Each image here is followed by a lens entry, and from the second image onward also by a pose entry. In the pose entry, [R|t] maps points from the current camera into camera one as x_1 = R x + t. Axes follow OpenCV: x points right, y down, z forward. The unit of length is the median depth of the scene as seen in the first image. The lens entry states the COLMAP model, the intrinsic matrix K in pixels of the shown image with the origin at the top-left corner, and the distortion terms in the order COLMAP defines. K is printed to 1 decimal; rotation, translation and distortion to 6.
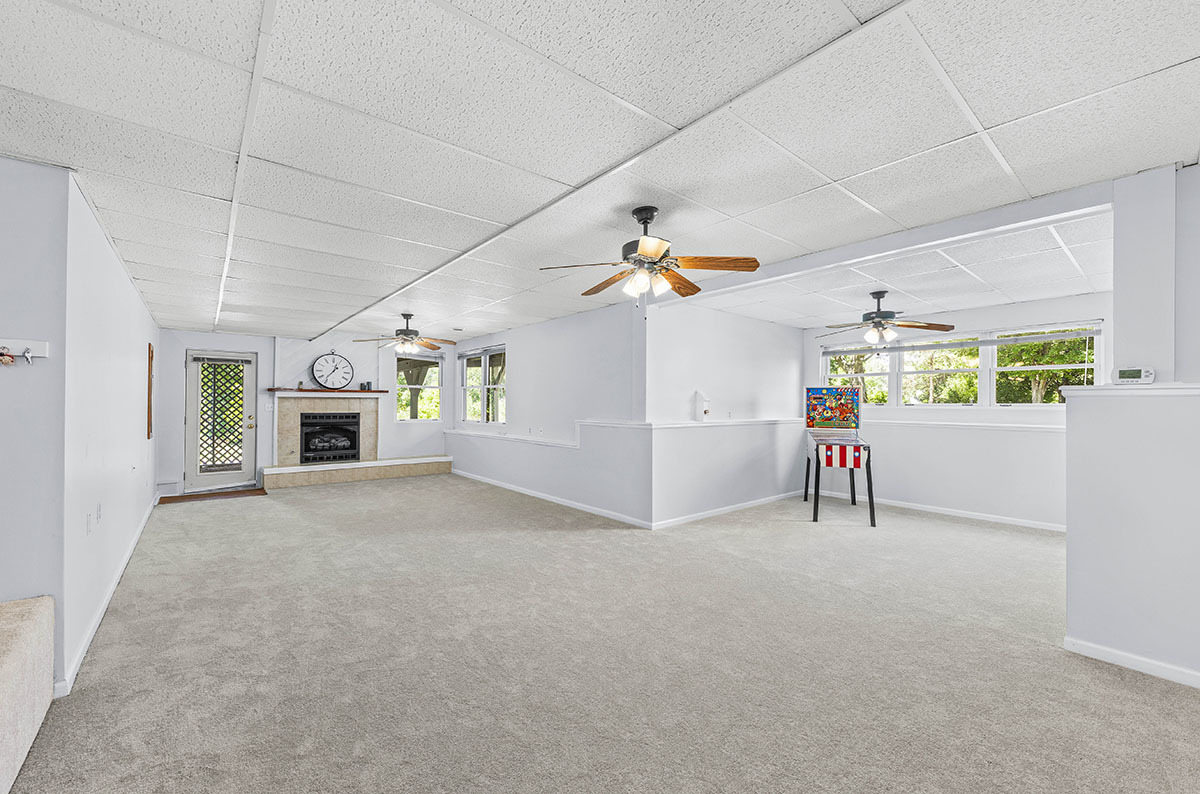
lens RADIAL K [[475.6, 0, 598.2], [0, 475.6, 401.8], [0, 0, 1]] dist [0.002550, 0.000271]
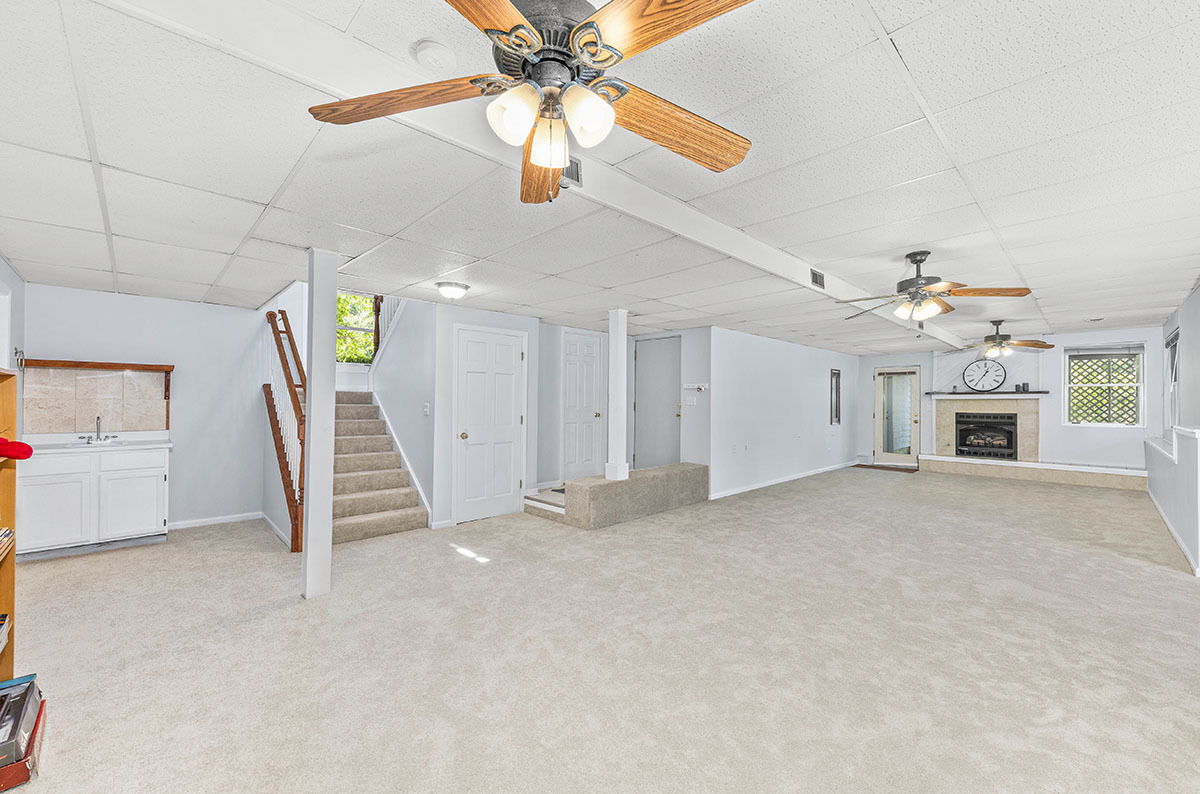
lens RADIAL K [[475.6, 0, 605.8], [0, 475.6, 396.7], [0, 0, 1]] dist [0.002550, 0.000271]
pose [[0.075870, -0.010806, -0.997059, 0.484899], [0.006741, 0.999924, -0.010324, -0.009108], [0.997095, -0.005938, 0.075937, 0.044415]]
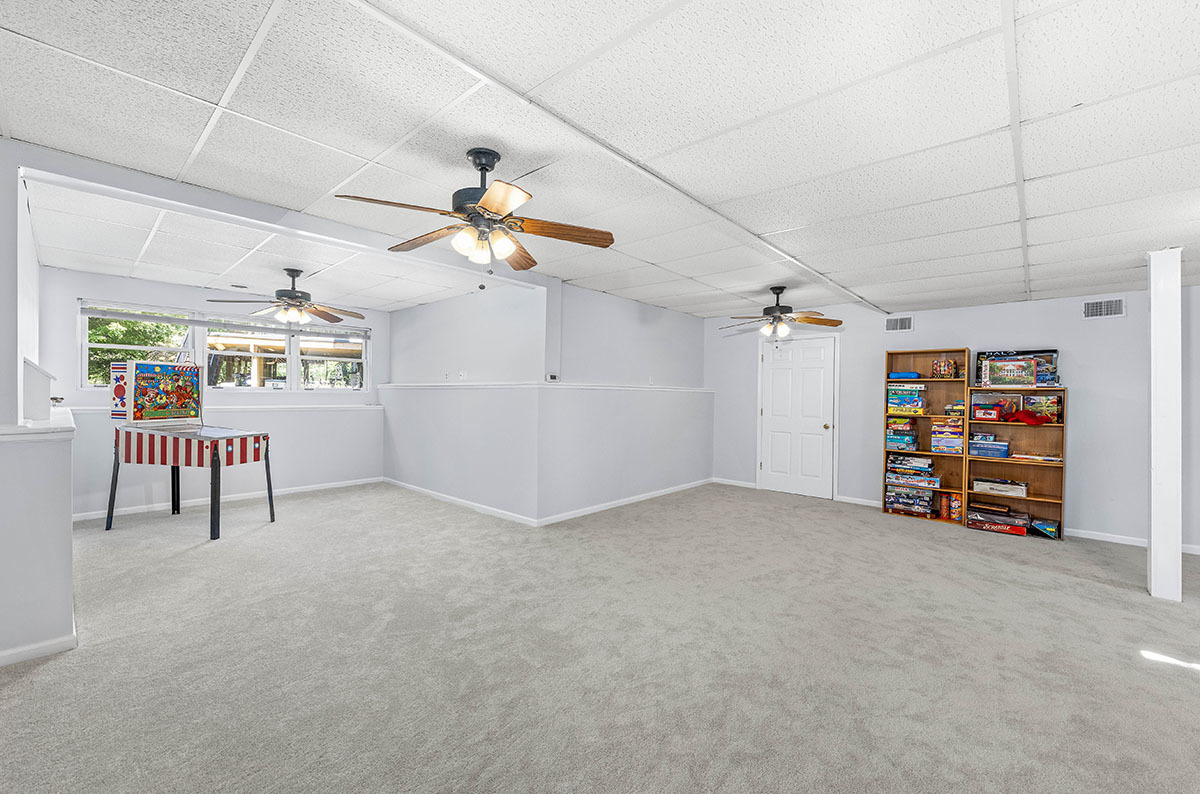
lens RADIAL K [[475.6, 0, 596.2], [0, 475.6, 398.4], [0, 0, 1]] dist [0.002550, 0.000271]
pose [[-0.139898, -0.018438, 0.989994, -0.342420], [-0.018938, 0.999694, 0.015942, -0.001562], [-0.989985, -0.016518, -0.140204, 0.427521]]
